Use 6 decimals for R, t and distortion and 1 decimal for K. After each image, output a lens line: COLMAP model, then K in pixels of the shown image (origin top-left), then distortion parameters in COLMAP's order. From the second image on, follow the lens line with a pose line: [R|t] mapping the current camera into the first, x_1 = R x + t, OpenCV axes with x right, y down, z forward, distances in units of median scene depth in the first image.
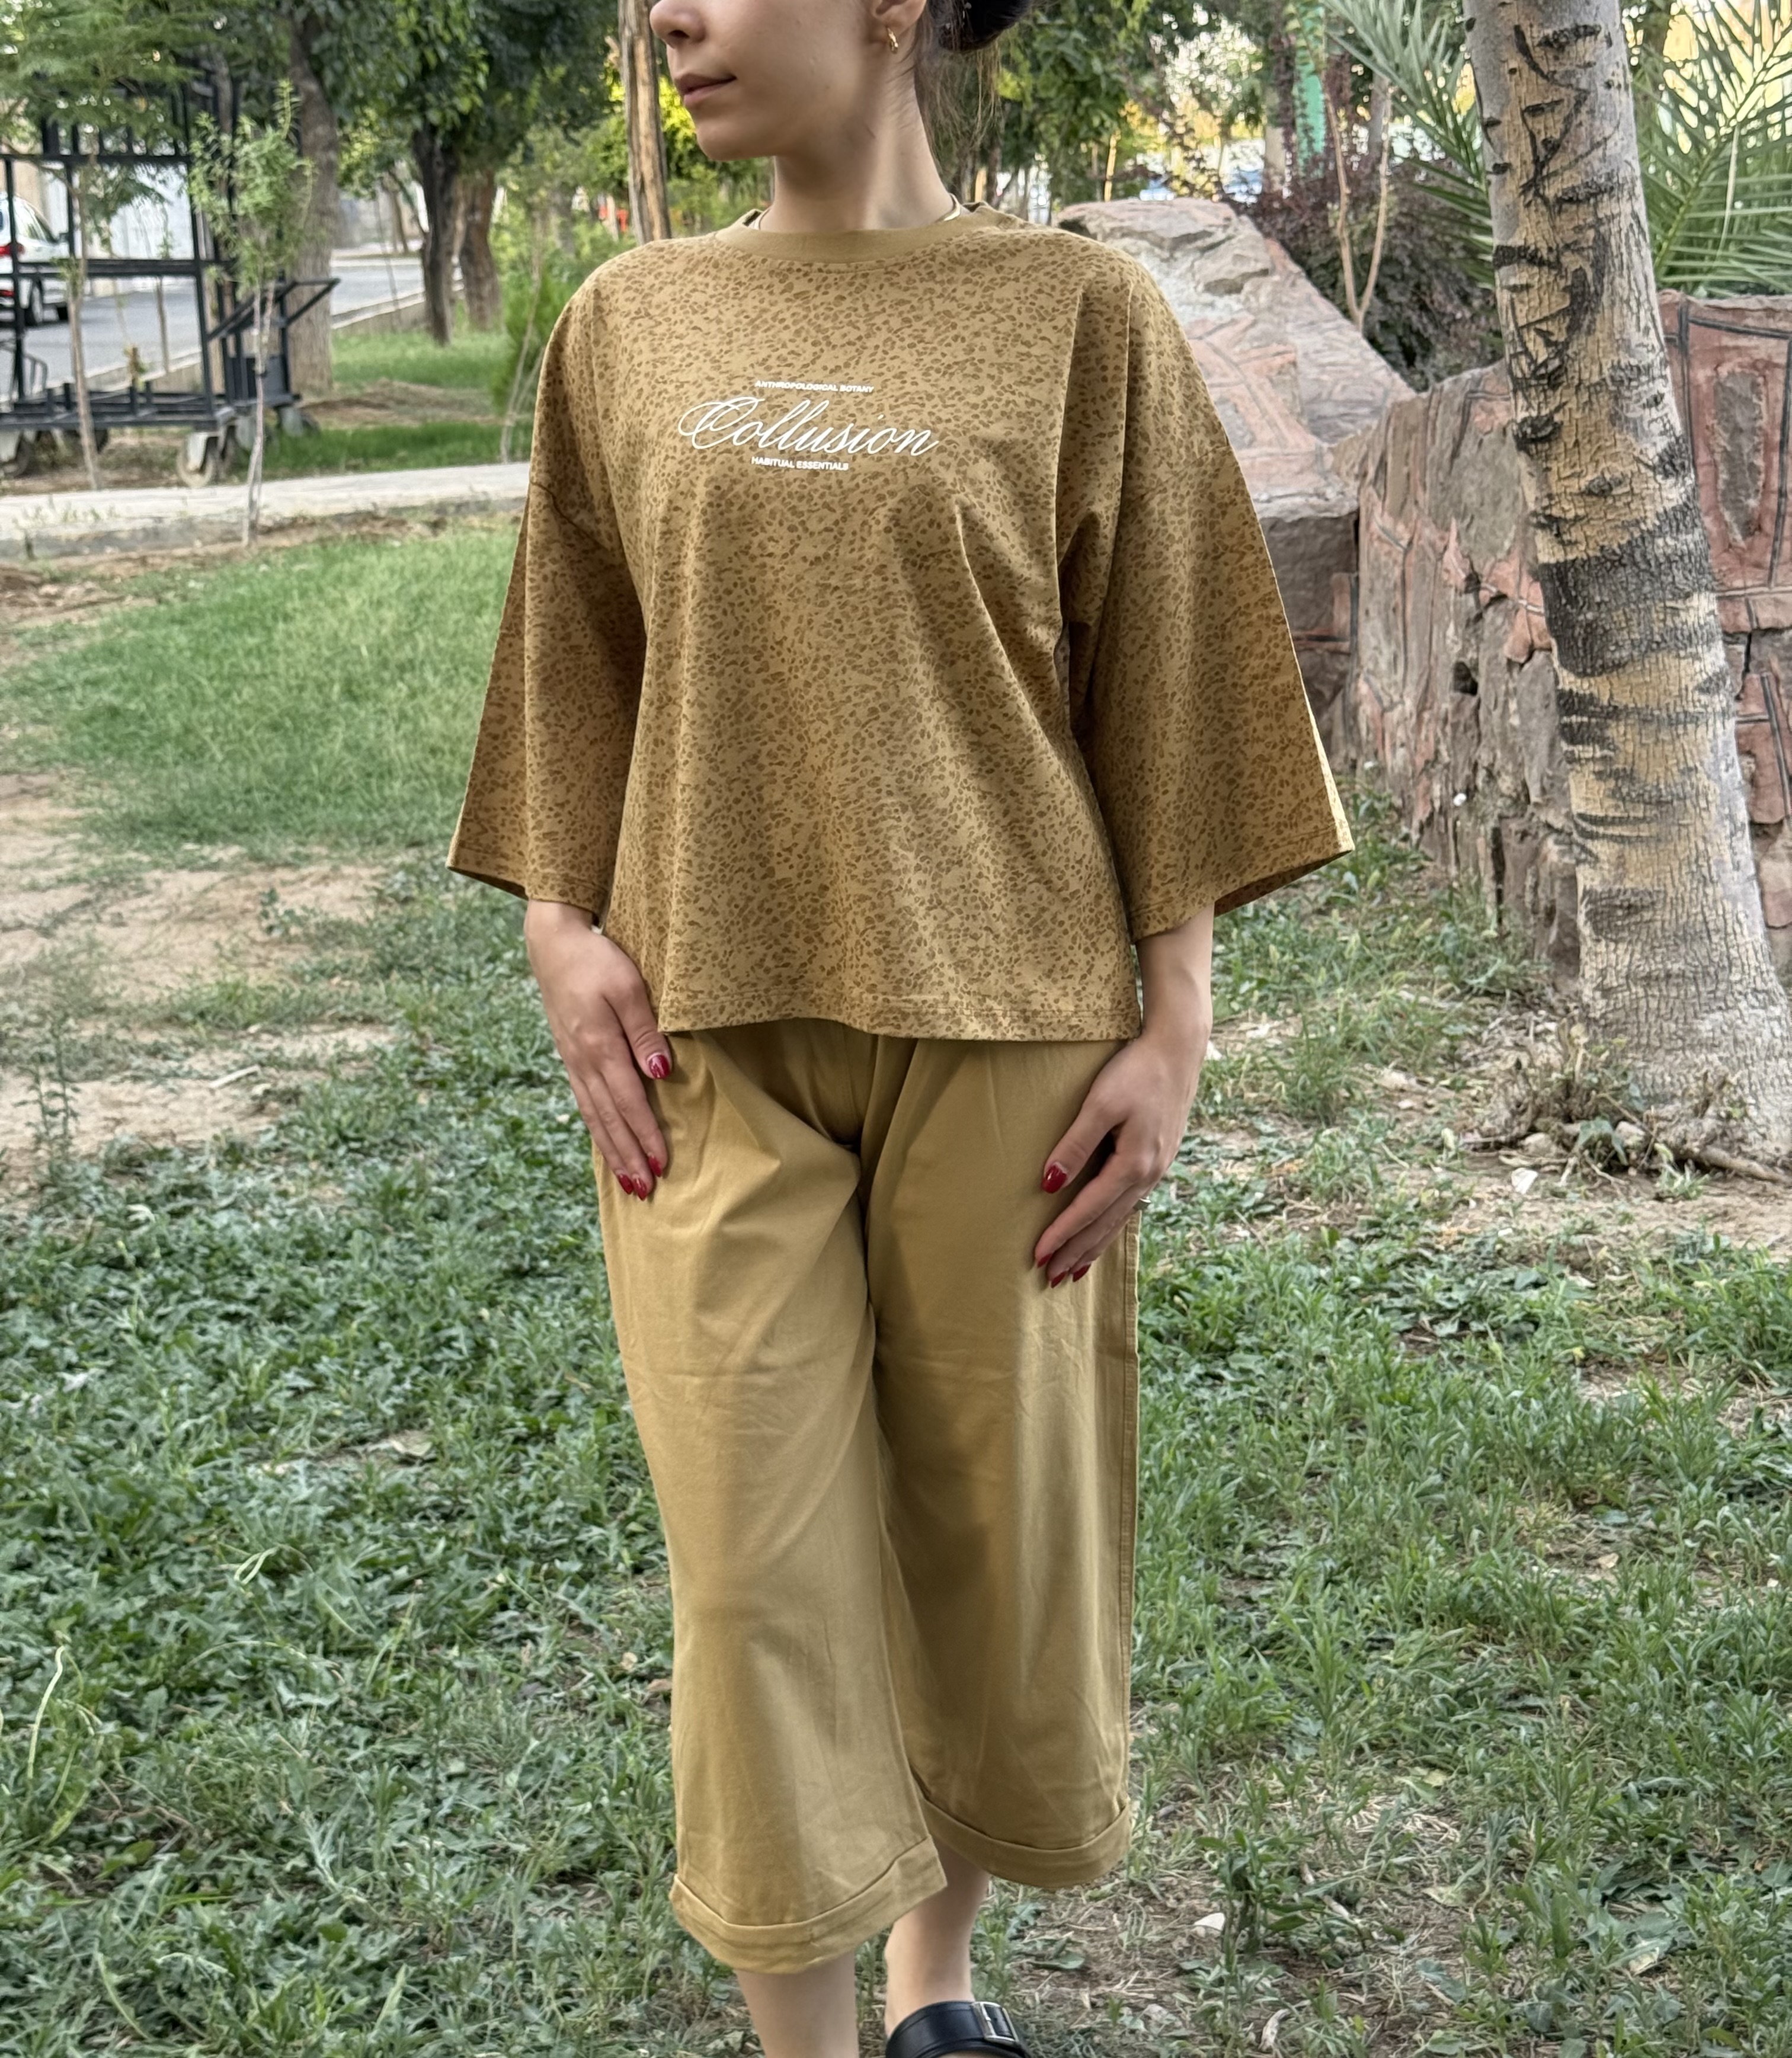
lens RADIAL K [[3329.7, 0, 887.5], [0, 3329.7, 928.6], [0, 0, 1]] dist [0.119533, 0.000000]
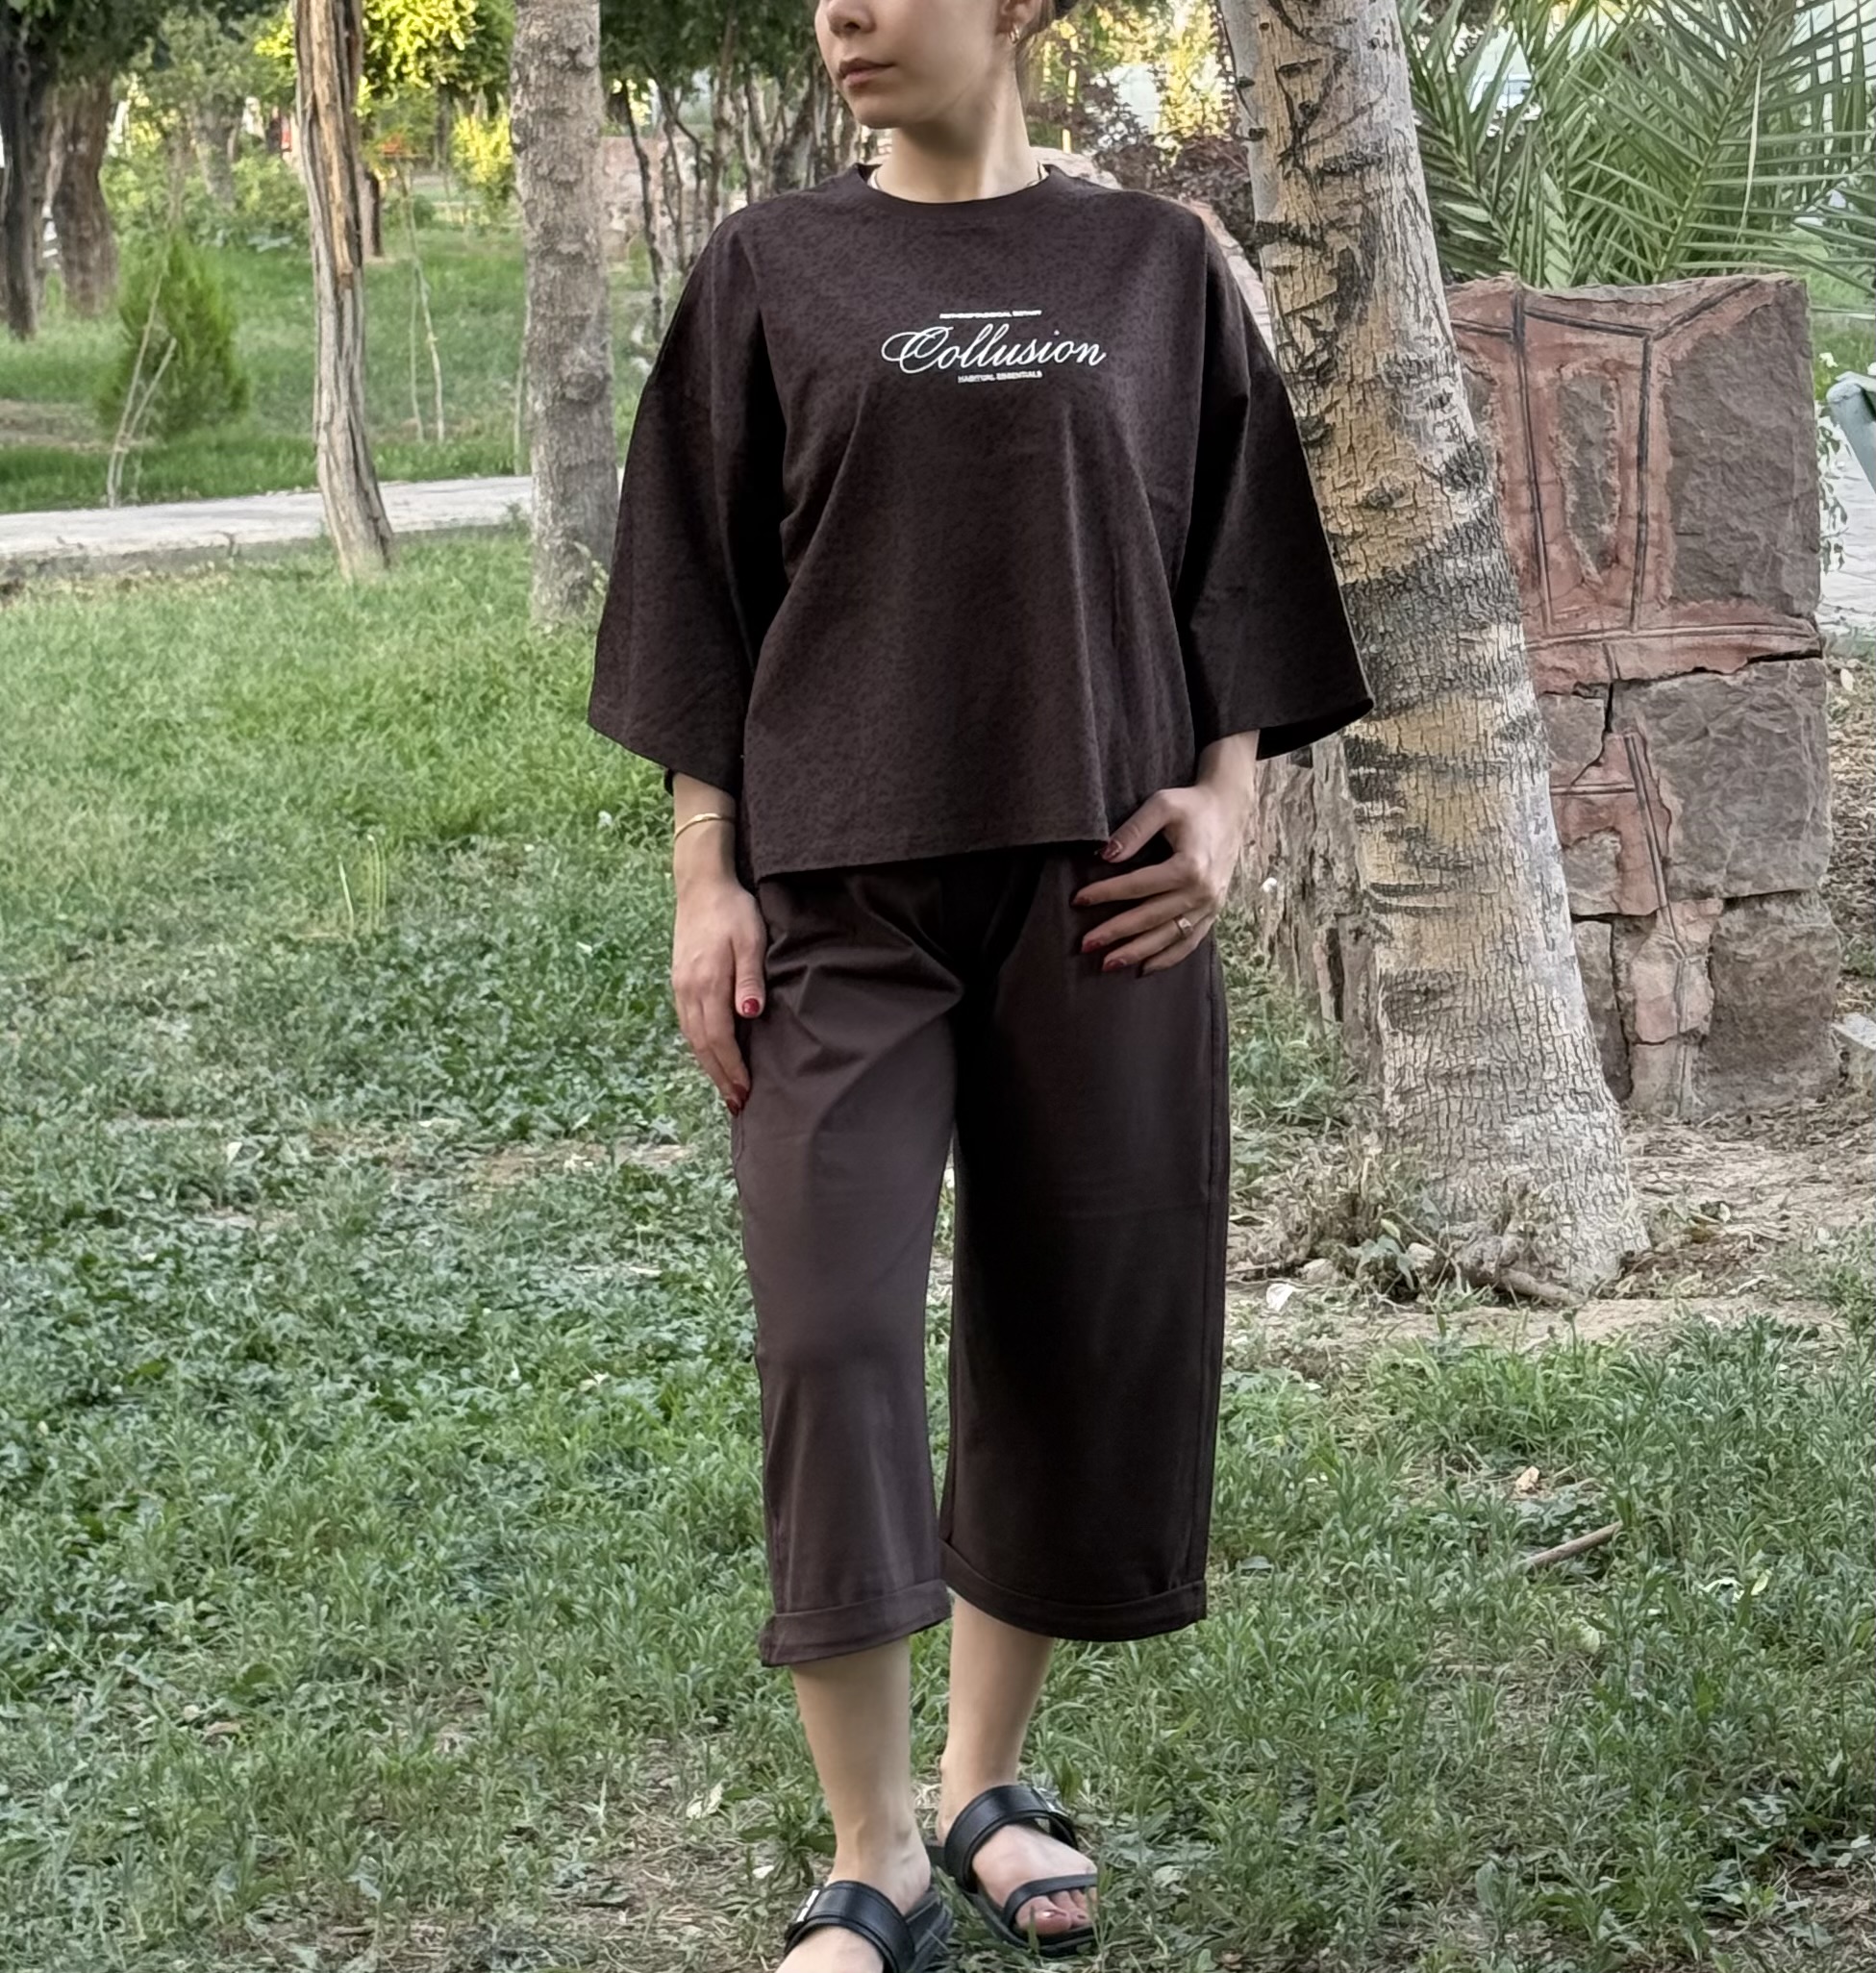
lens RADIAL K [[5353.5, 0, 1100.5], [0, 5353.5, 824.2], [0, 0, 1]] dist [0.117696, 0.000000]
pose [[0.997773, 0.004383, 0.066564, 0.049425], [0.001295, 0.996379, -0.085013, 0.066993], [-0.066696, 0.084910, 0.994154, -0.348007]]
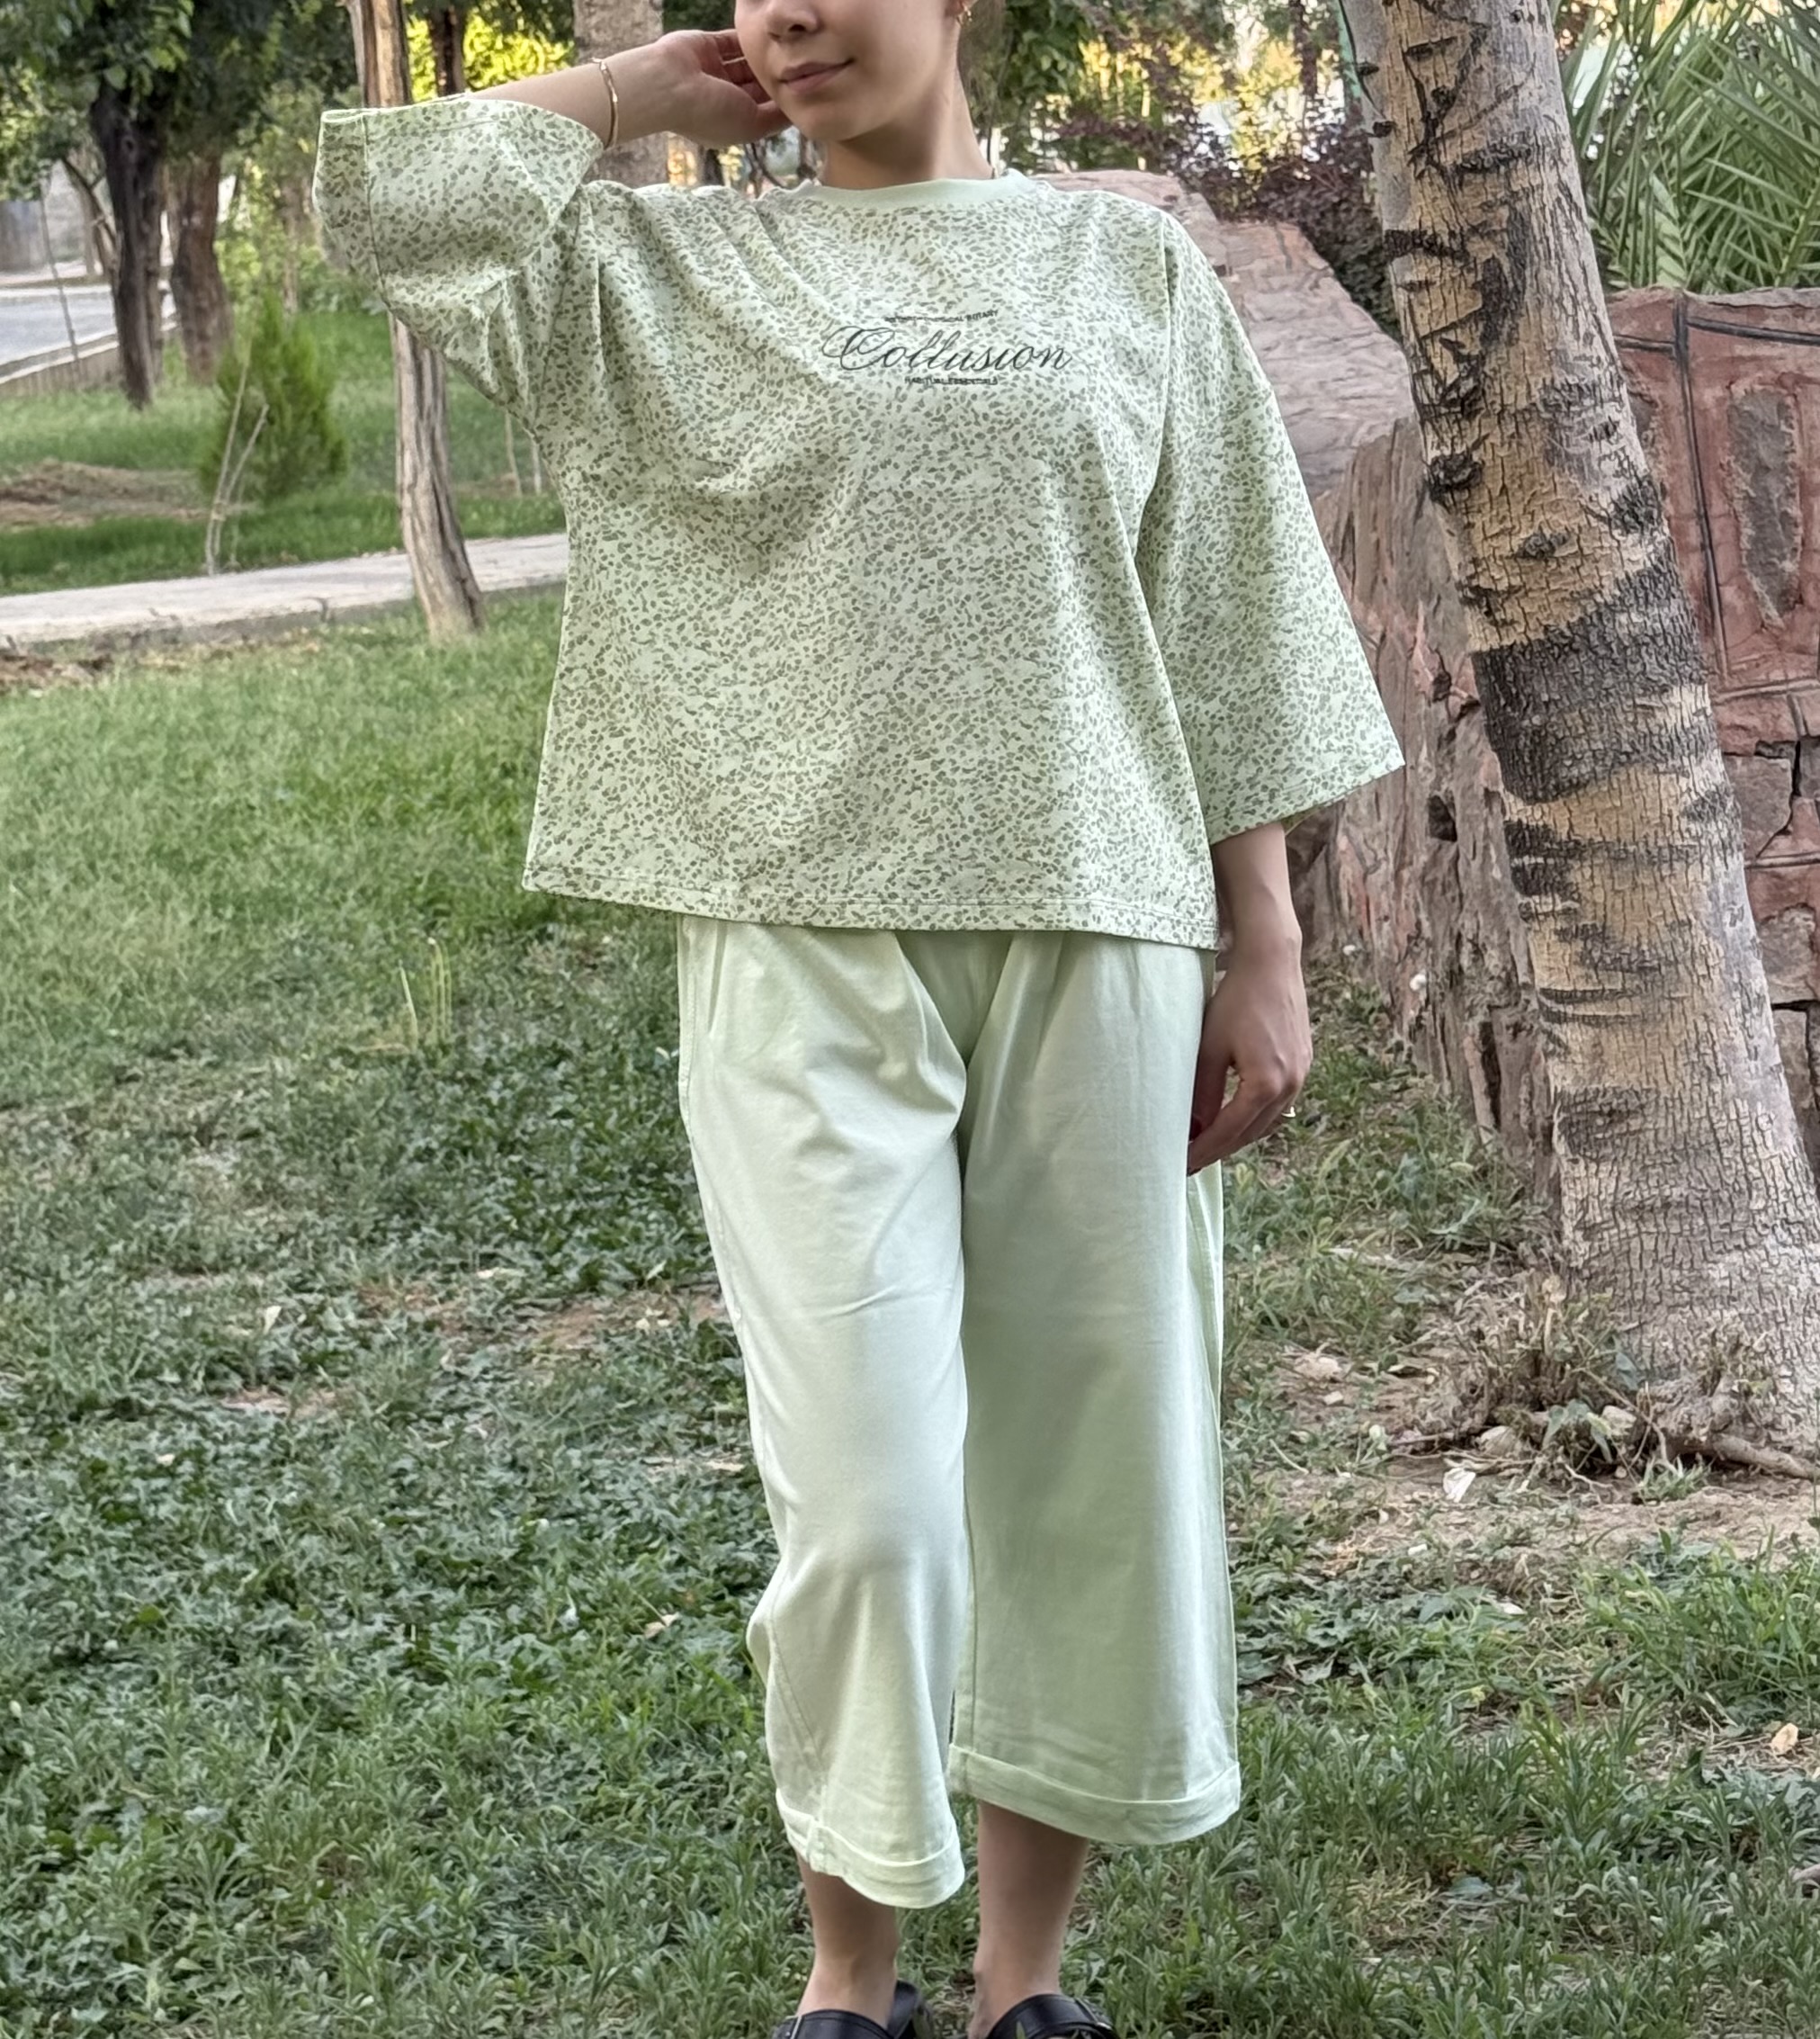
lens RADIAL K [[5034.8, 0, 989.3], [0, 5034.8, 923.4], [0, 0, 1]] dist [0.126695, 0.000000]
pose [[0.999177, -0.031634, 0.025374, 0.059111], [0.033265, 0.997220, -0.066672, 0.021535], [-0.023195, 0.067461, 0.997452, -0.104268]]
